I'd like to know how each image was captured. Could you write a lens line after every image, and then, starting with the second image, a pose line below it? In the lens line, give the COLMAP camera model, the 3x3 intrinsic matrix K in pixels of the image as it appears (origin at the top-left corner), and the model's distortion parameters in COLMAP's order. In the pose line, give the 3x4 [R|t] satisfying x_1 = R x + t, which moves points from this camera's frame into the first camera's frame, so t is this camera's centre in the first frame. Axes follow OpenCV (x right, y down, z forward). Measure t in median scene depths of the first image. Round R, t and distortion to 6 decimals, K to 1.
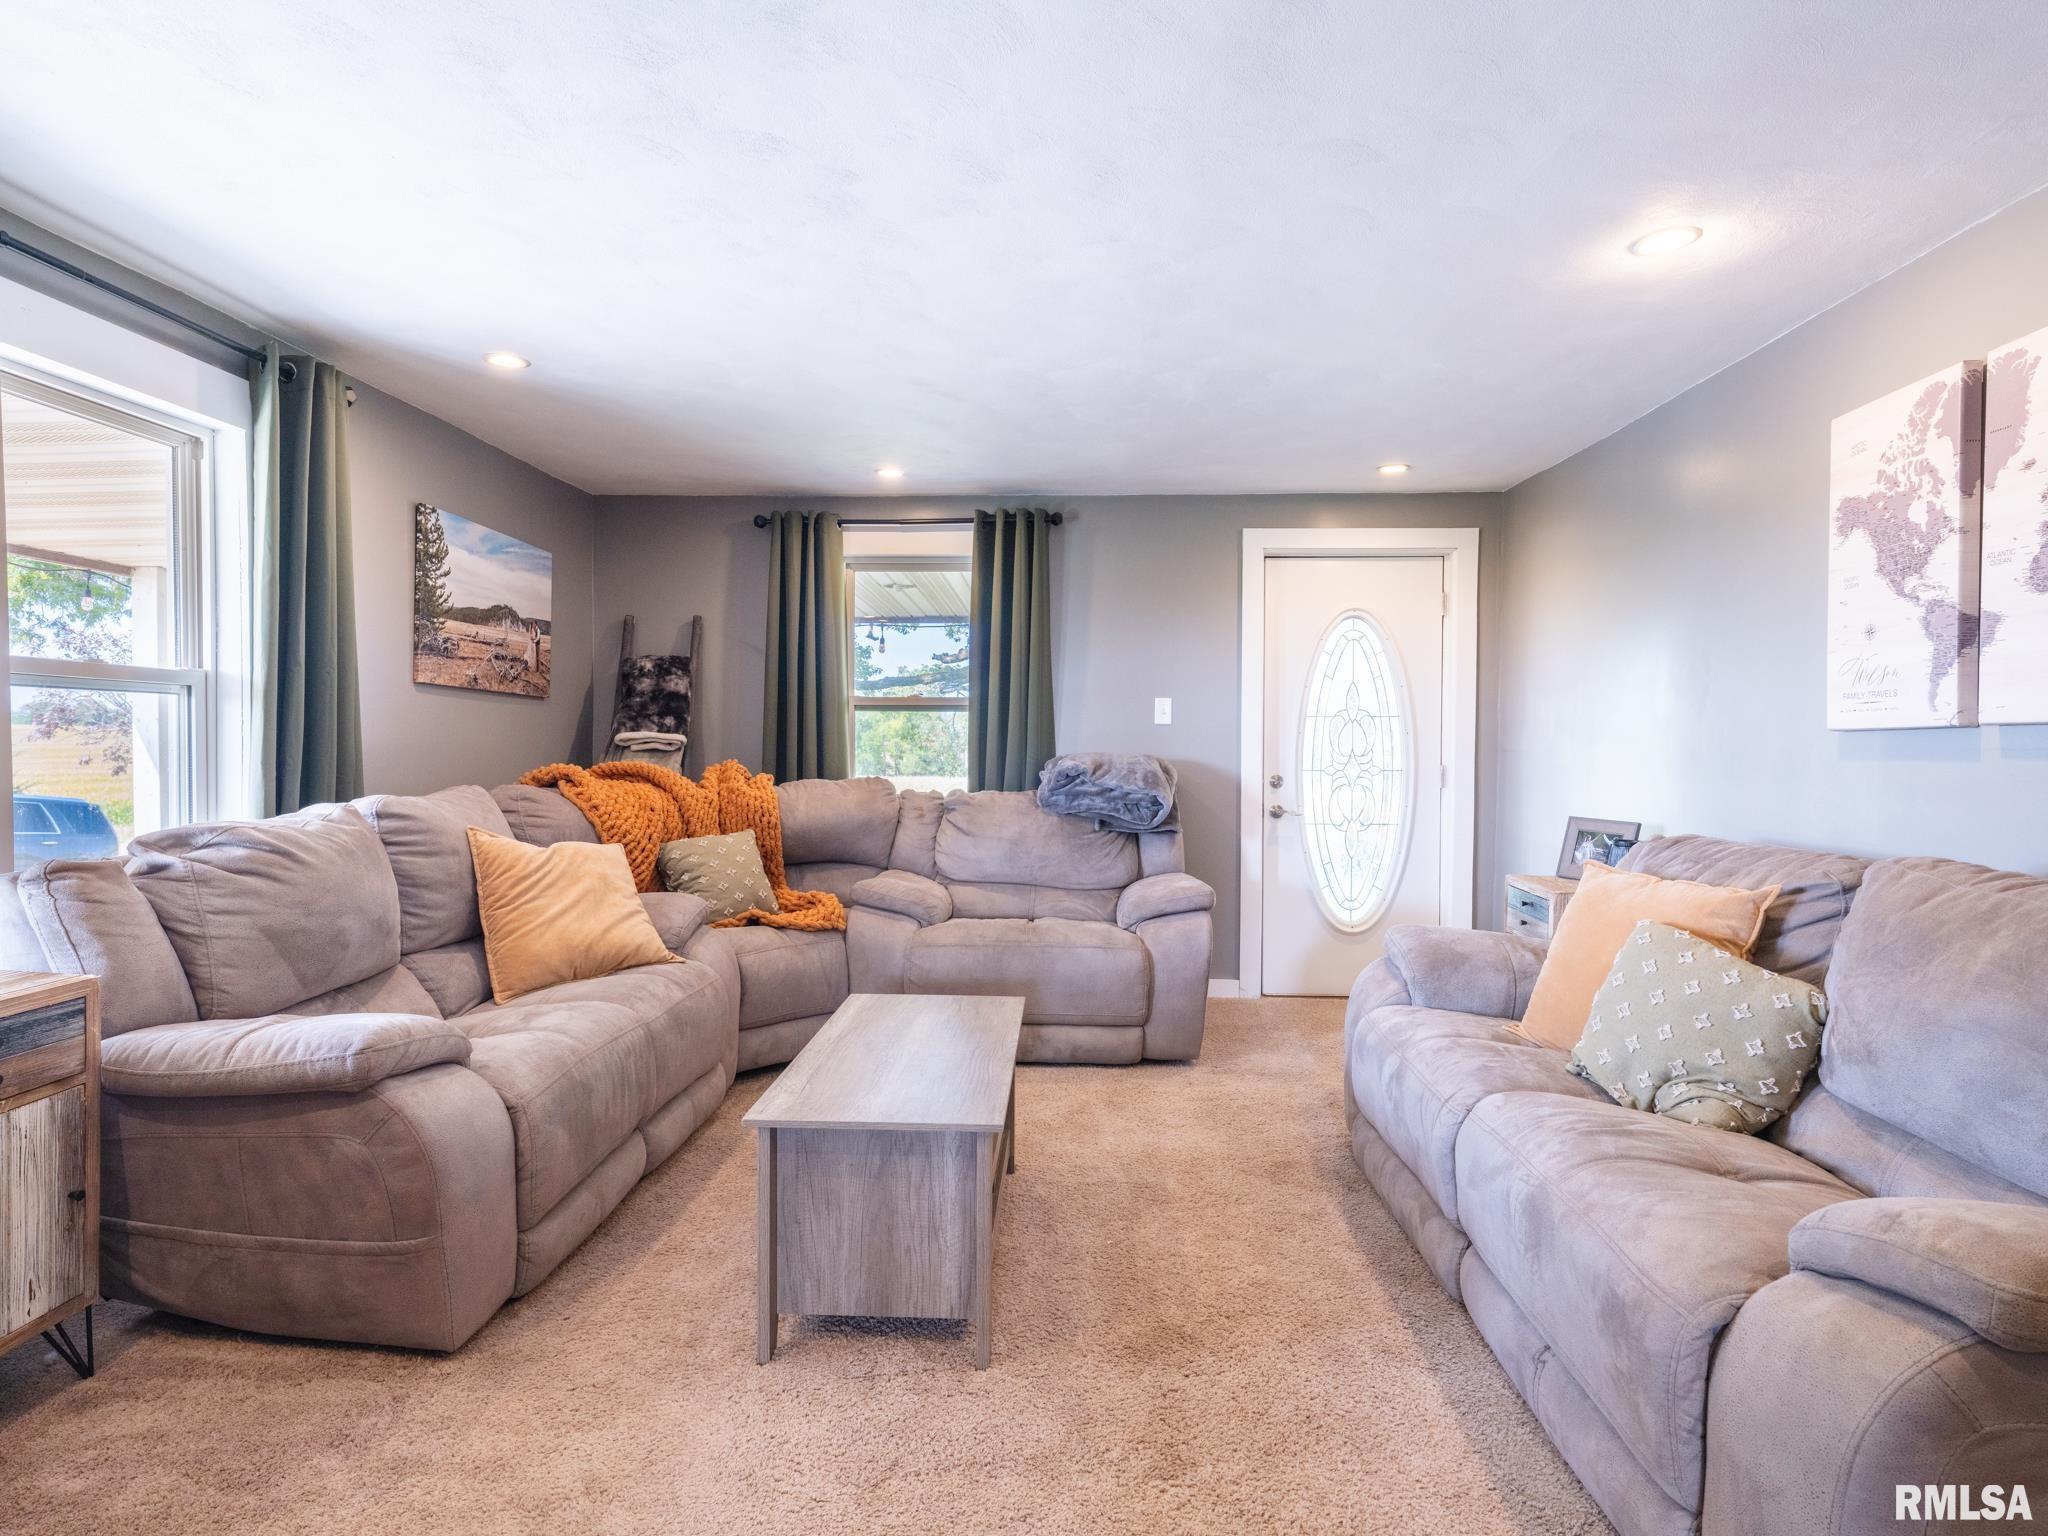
lens RADIAL K [[1112.1, 0, 1019.0], [0, 1112.1, 779.8], [0, 0, 1]] dist [0.002492, -0.002337]
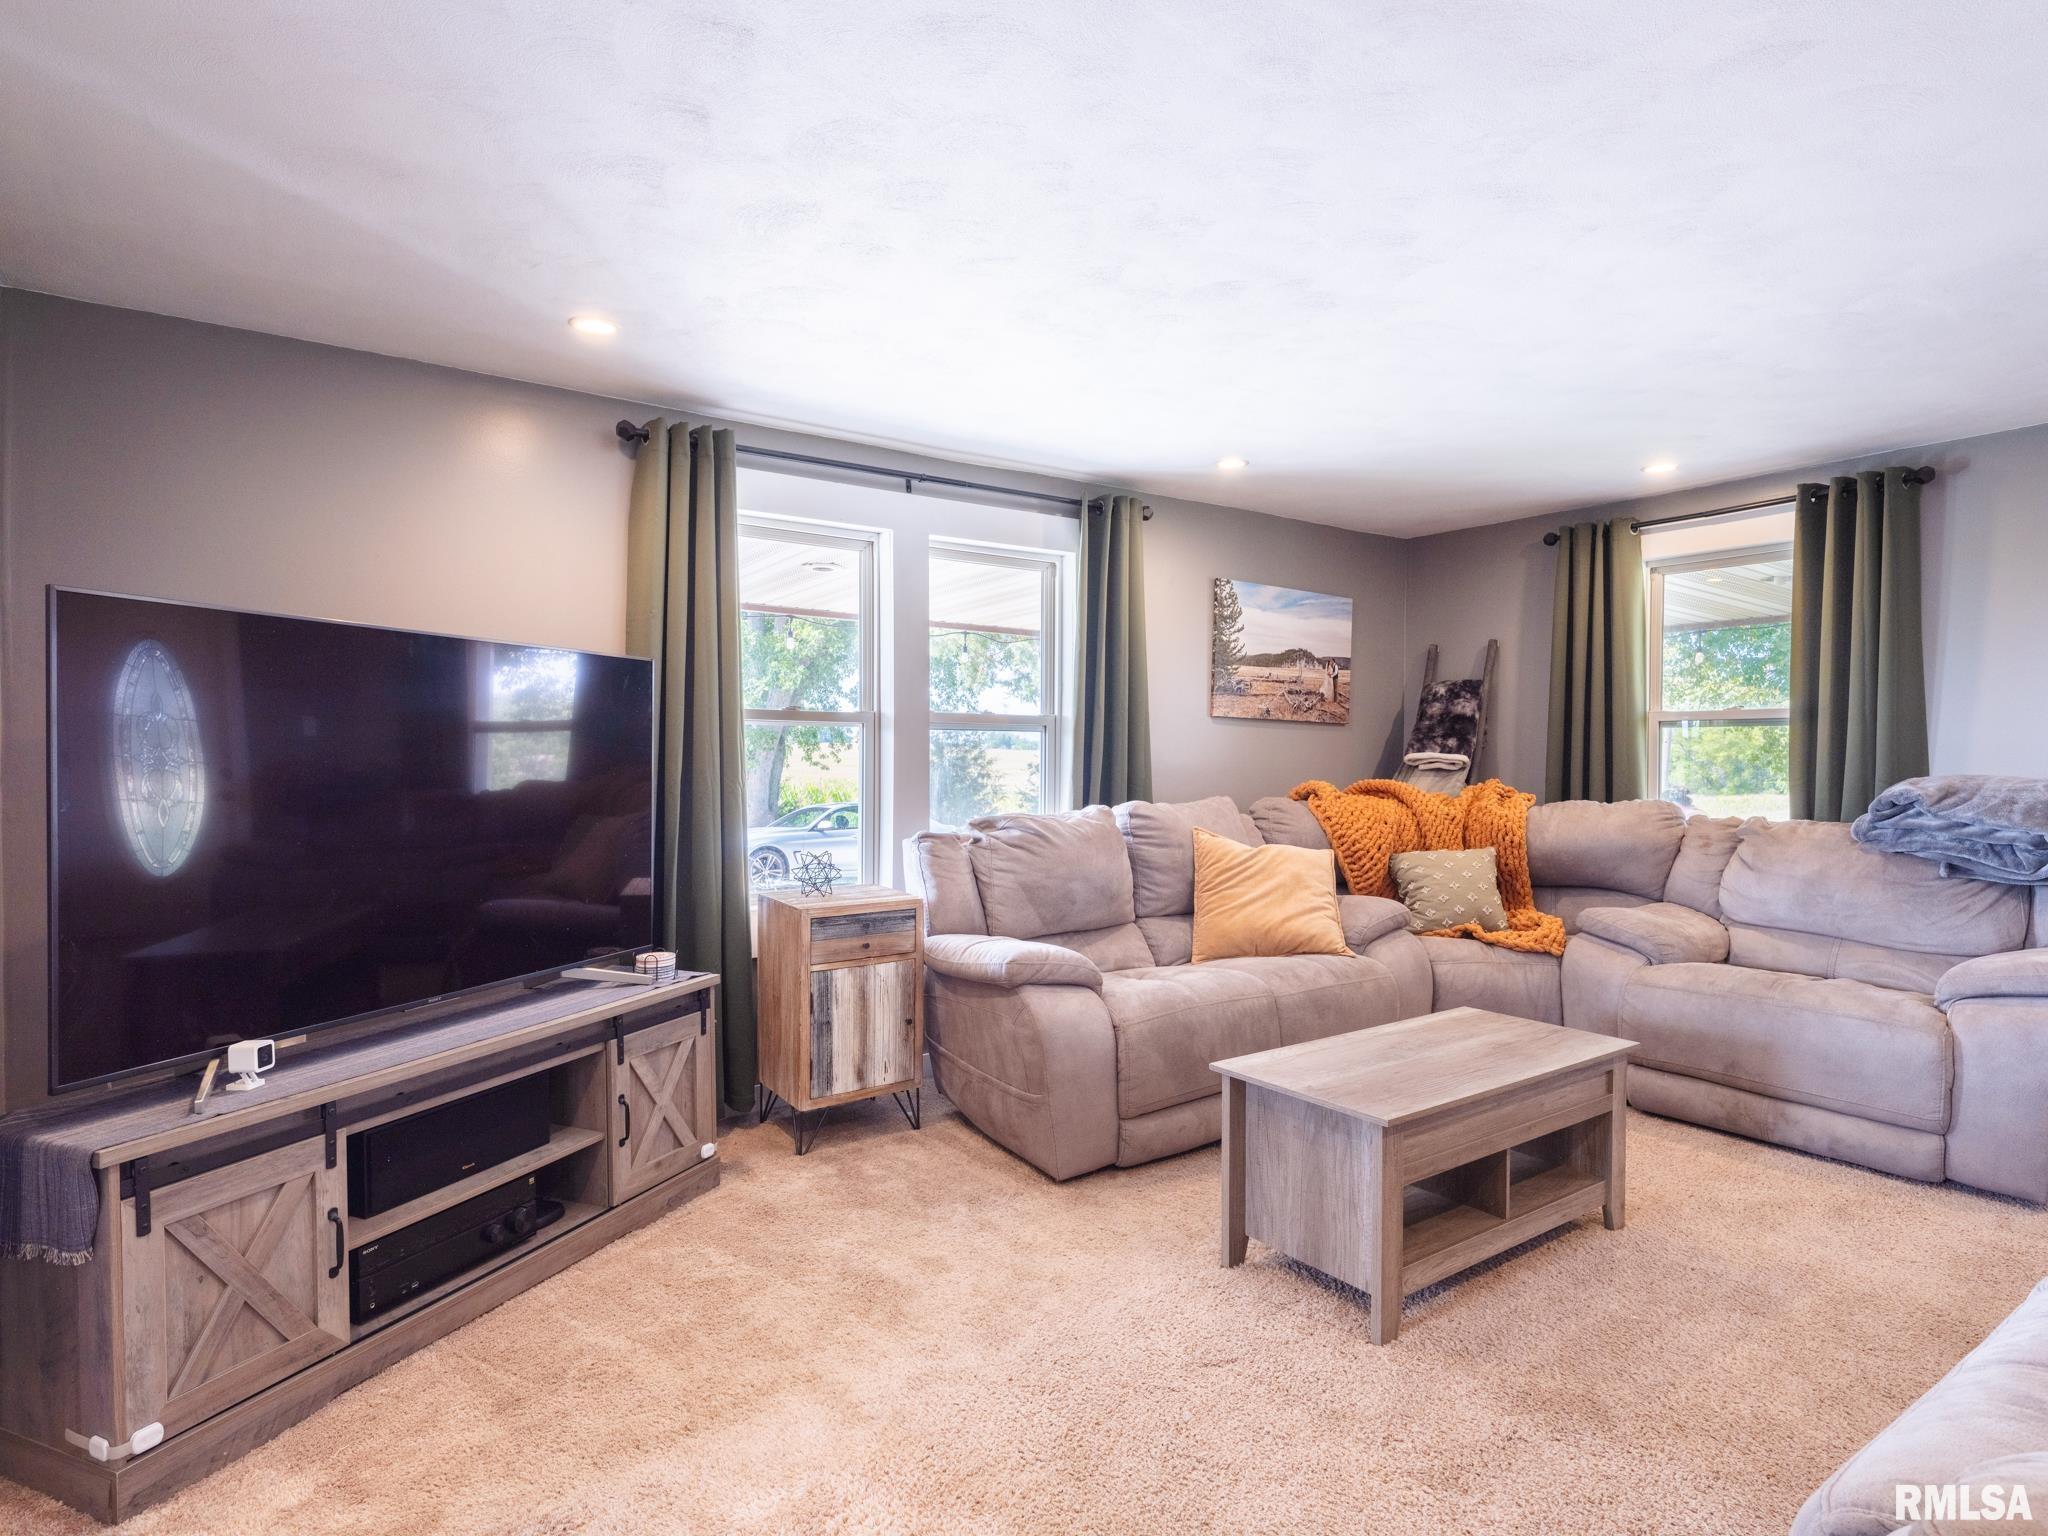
lens RADIAL K [[1112.1, 0, 1019.0], [0, 1112.1, 779.8], [0, 0, 1]] dist [0.002492, -0.002337]
pose [[0.607623, 0.011748, -0.794139, 0.329052], [-0.025441, 0.999665, -0.004678, -0.001753], [0.793818, 0.023046, 0.607718, 0.032207]]
